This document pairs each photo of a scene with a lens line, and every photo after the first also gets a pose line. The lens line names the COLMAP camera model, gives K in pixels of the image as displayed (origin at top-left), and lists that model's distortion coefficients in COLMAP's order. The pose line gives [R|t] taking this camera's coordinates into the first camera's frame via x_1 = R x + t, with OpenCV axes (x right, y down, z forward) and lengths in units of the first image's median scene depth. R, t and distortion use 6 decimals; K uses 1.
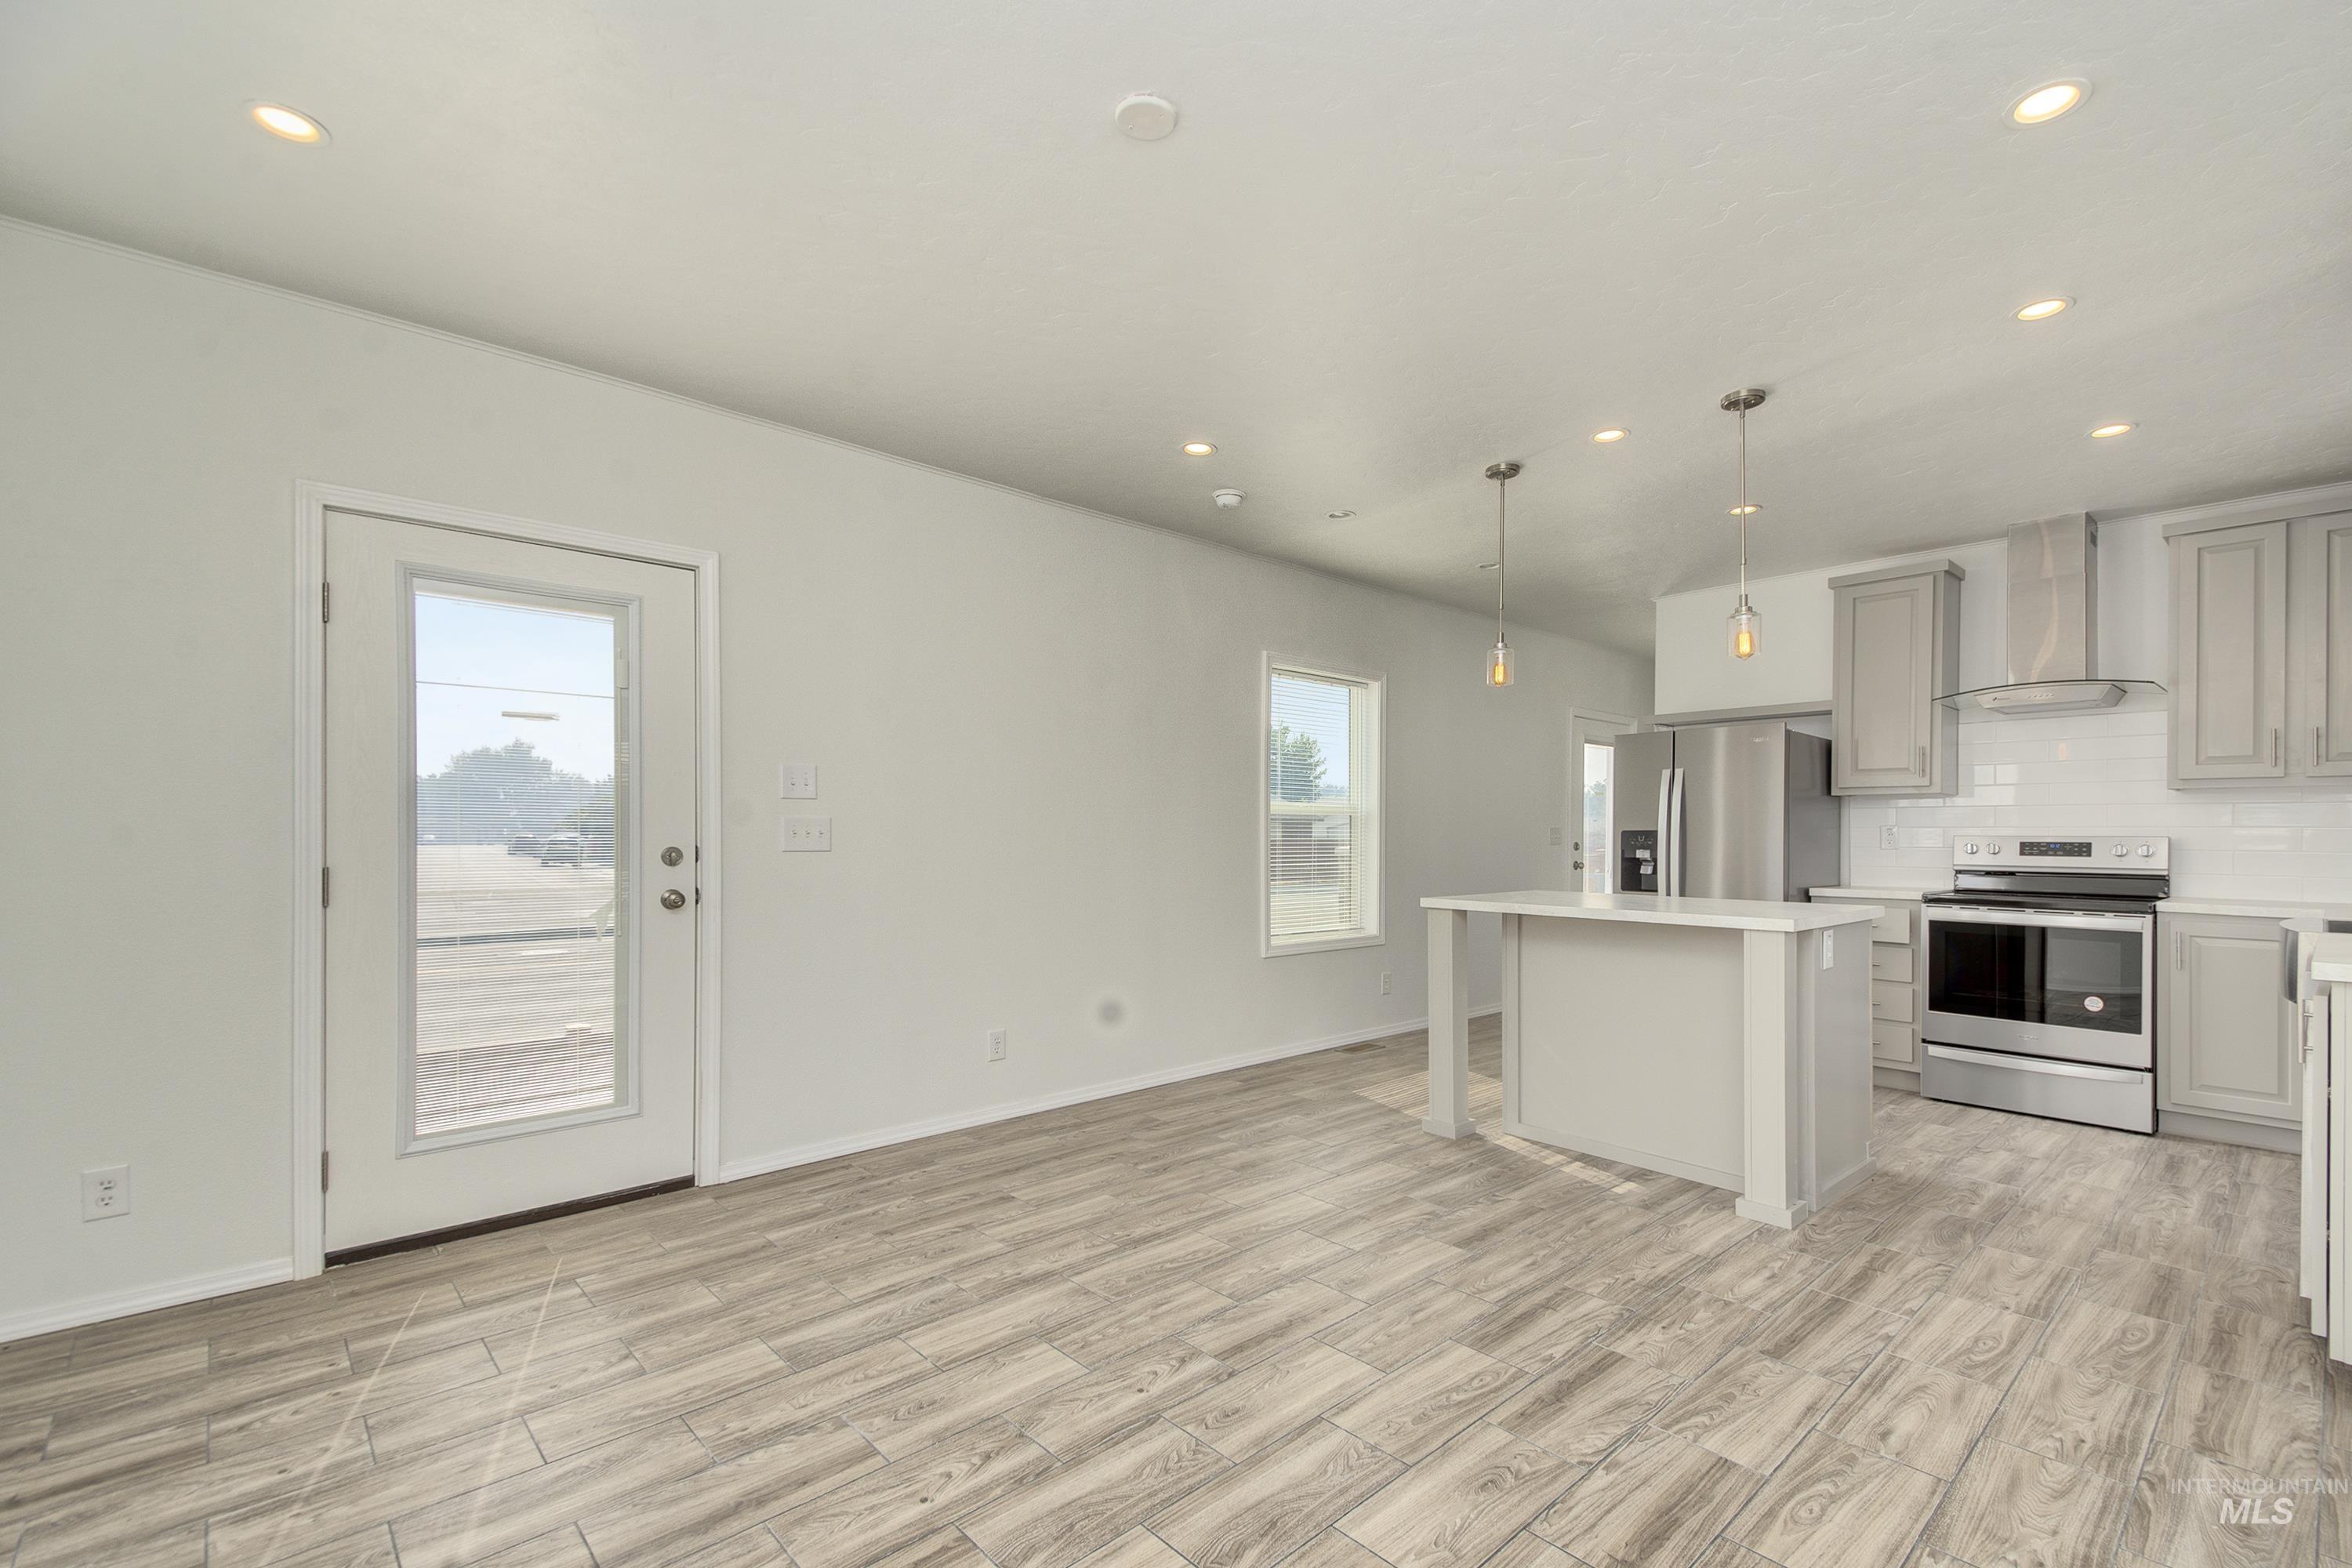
lens RADIAL K [[1024.7, 0, 1236.0], [0, 1024.7, 819.0], [0, 0, 1]] dist [0.057086, -0.023384]
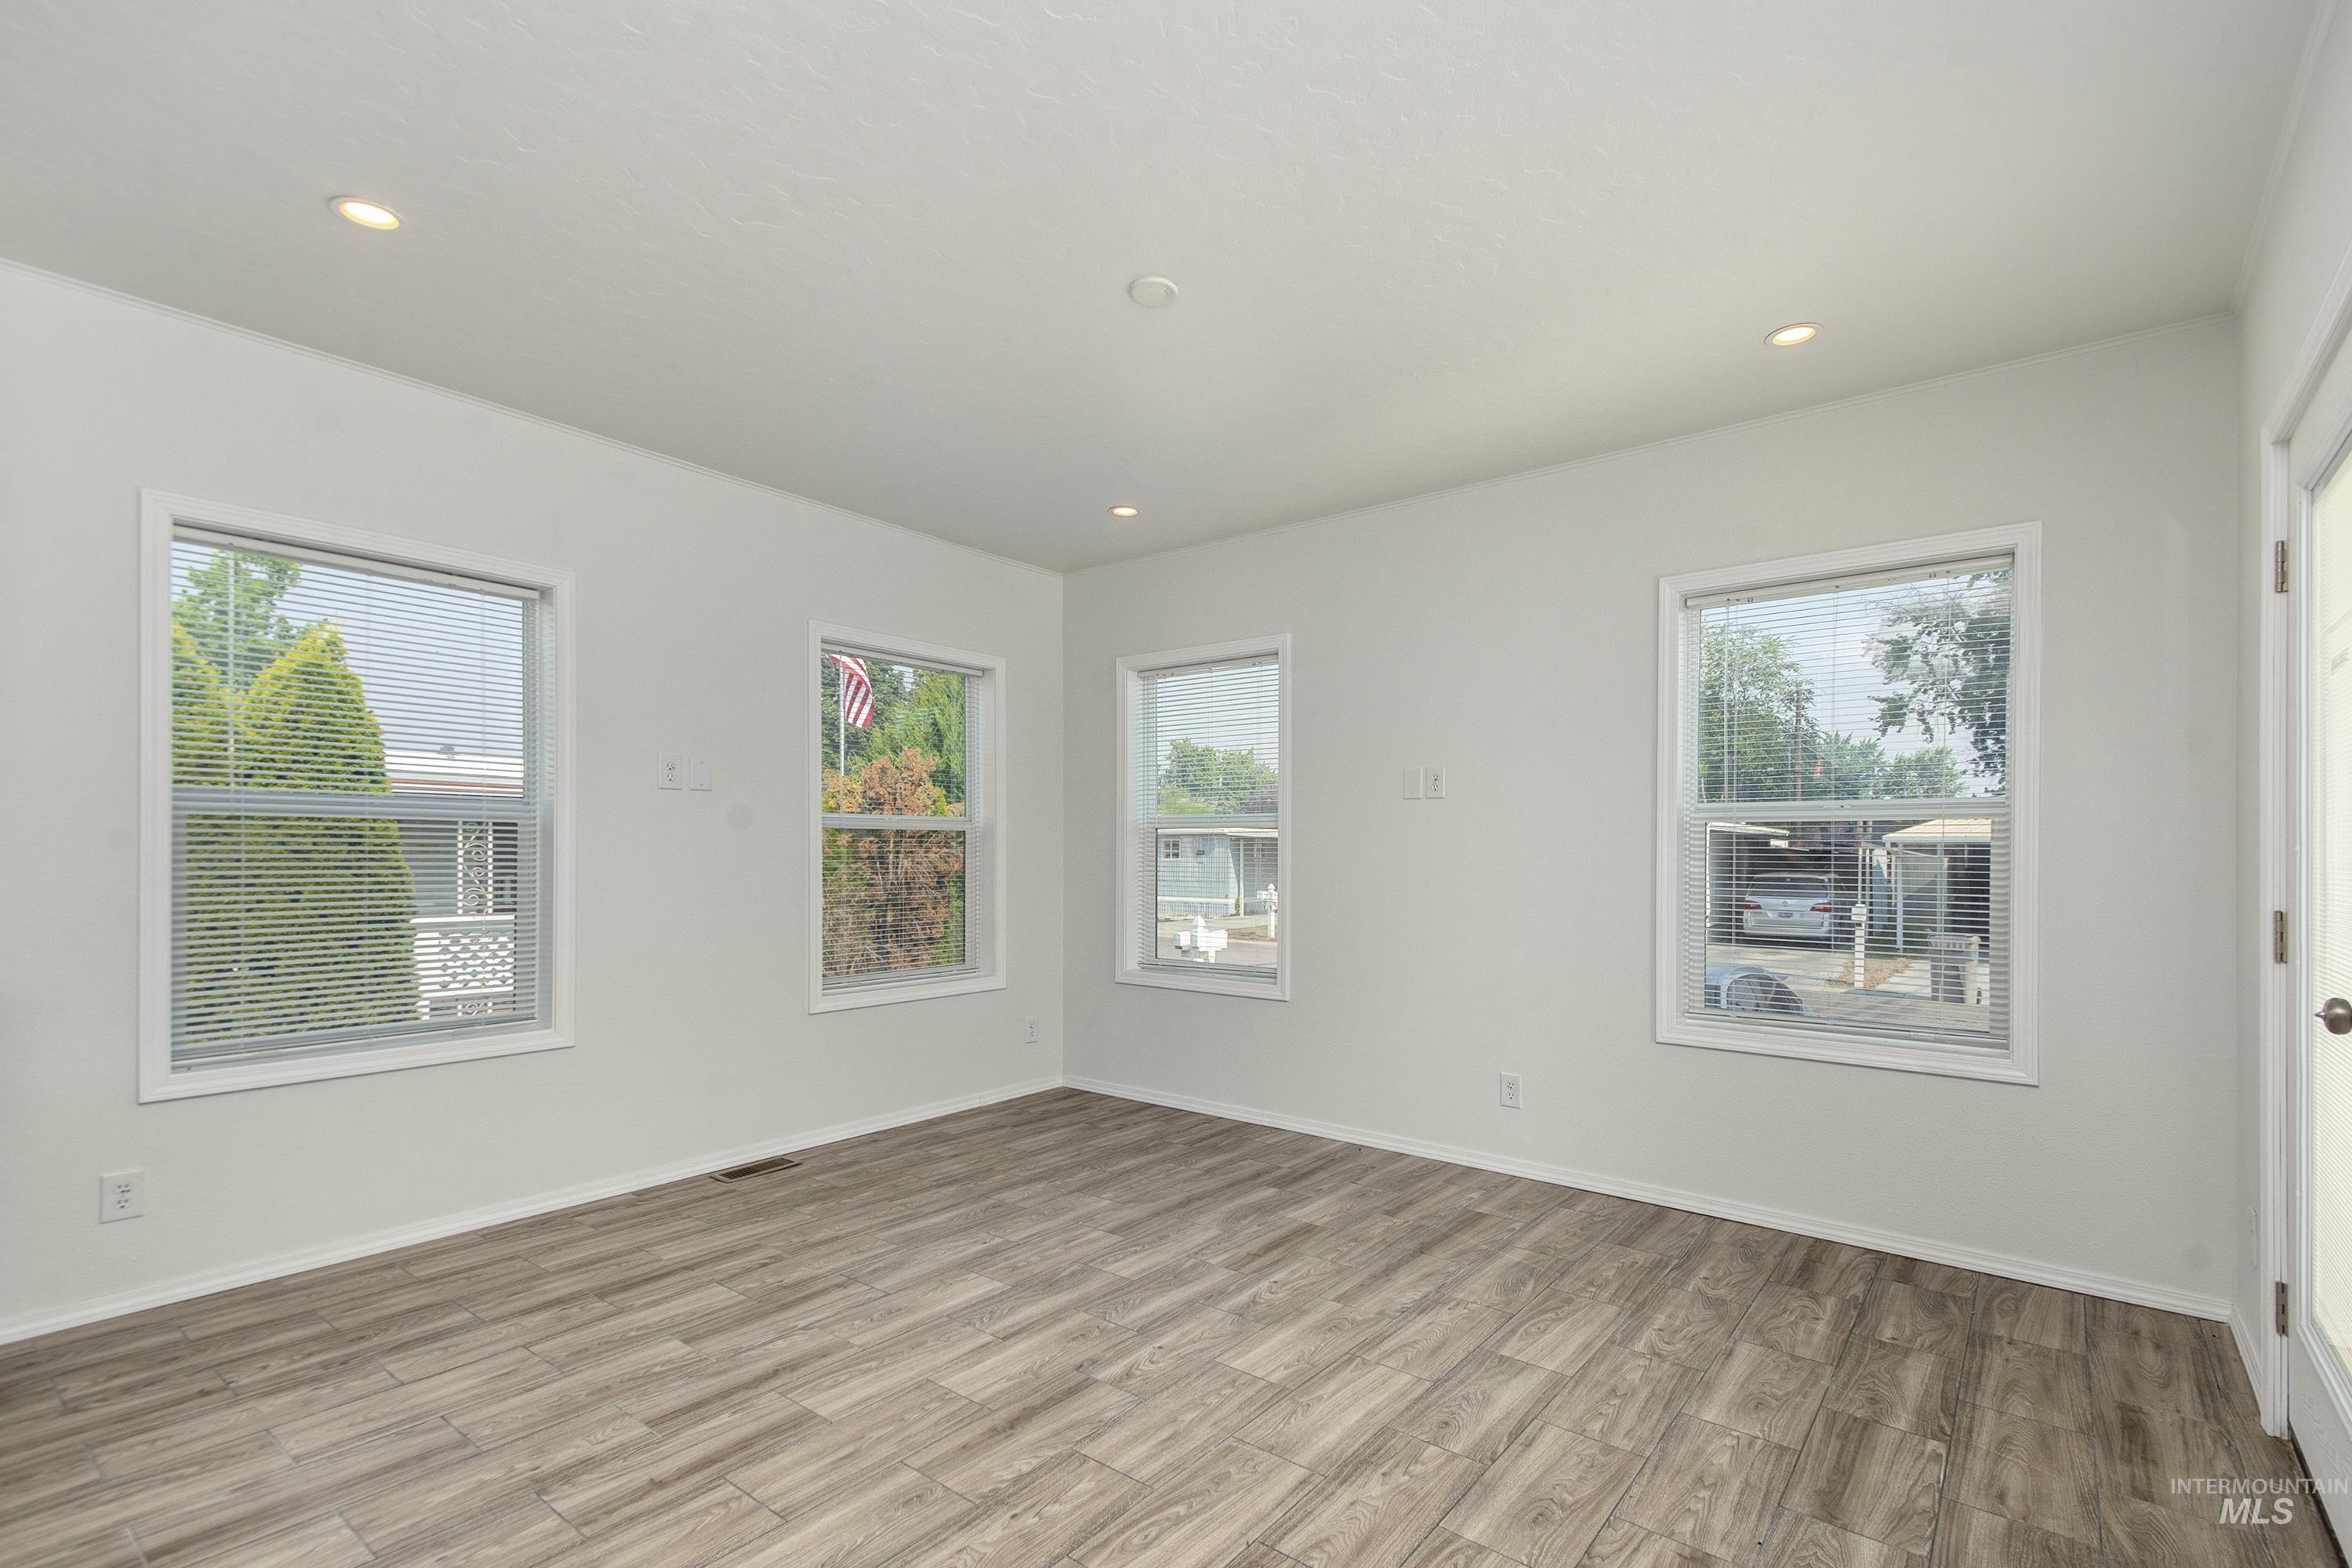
lens RADIAL K [[1051.9, 0, 1240.1], [0, 1051.9, 847.8], [0, 0, 1]] dist [0.066965, -0.025565]
pose [[-0.986336, -0.007389, -0.164582, 0.013774], [-0.004042, 0.999778, -0.020662, 0.021108], [0.164699, -0.019714, -0.986147, 1.661431]]
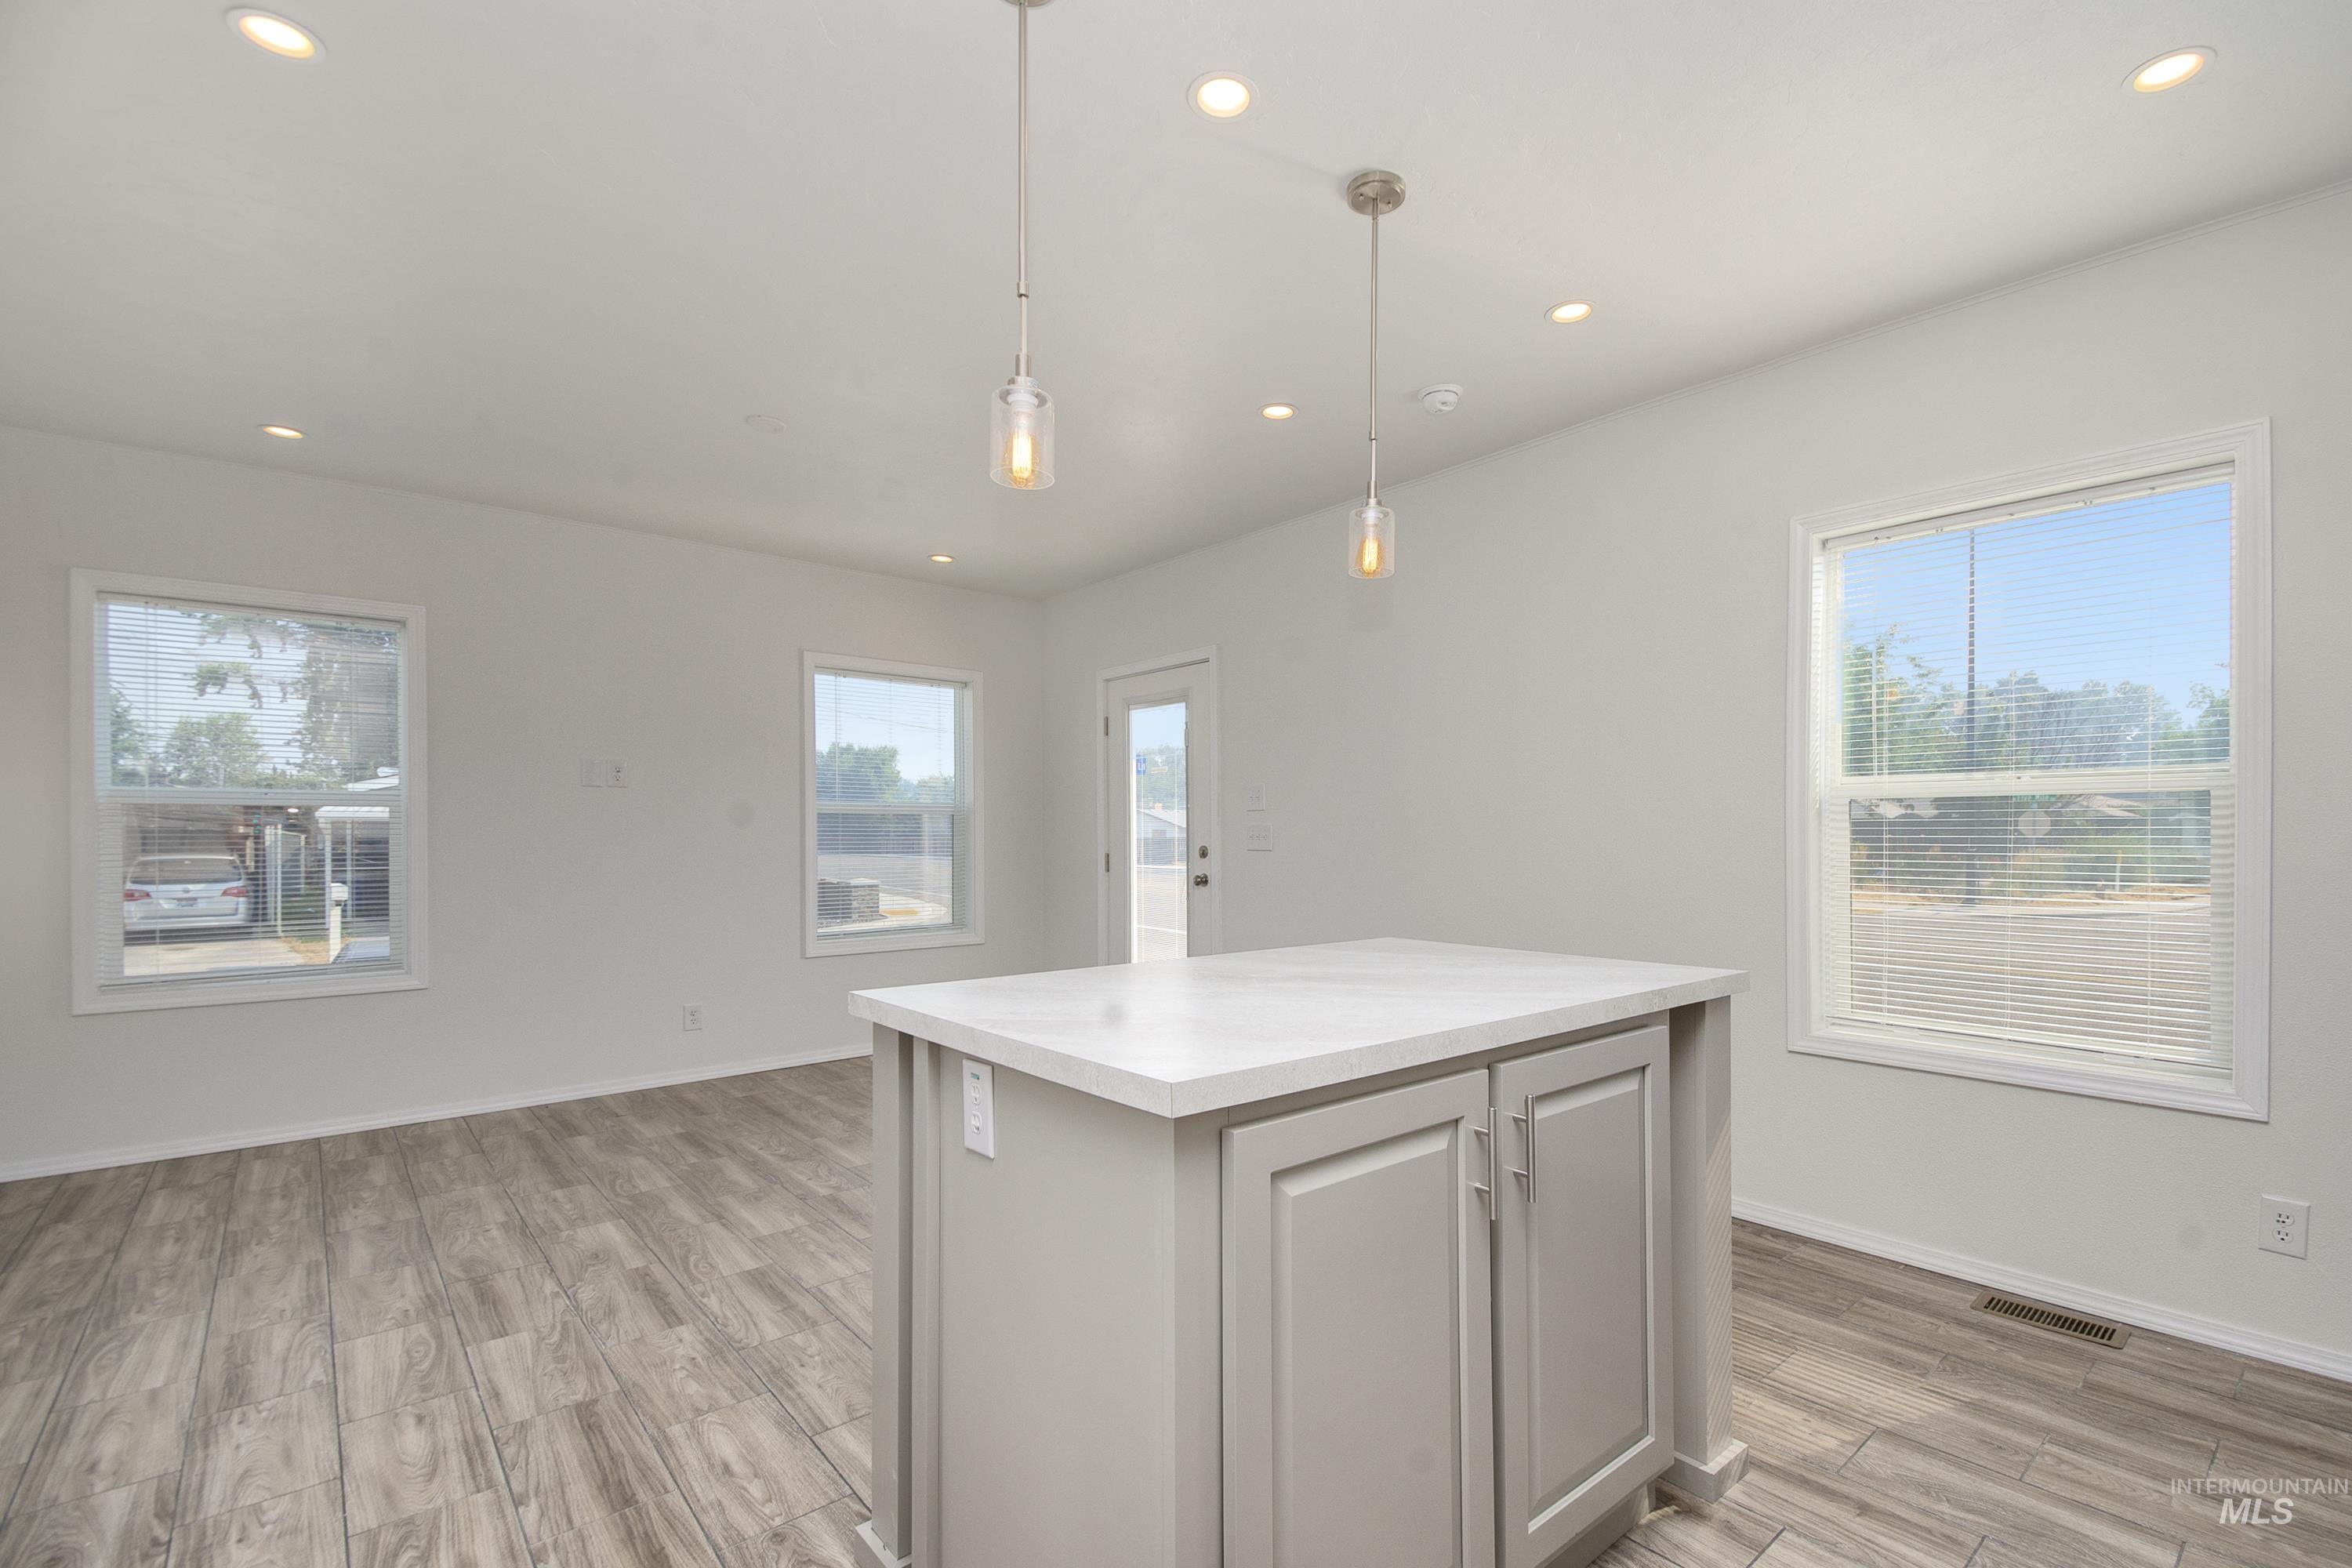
lens RADIAL K [[1034.8, 0, 1238.8], [0, 1034.8, 831.9], [0, 0, 1]] dist [0.028251, -0.018391]
pose [[-0.030161, -0.002353, -0.999542, 1.160551], [0.016680, 0.999857, -0.002857, 0.017035], [0.999406, -0.016759, -0.030117, 1.322194]]
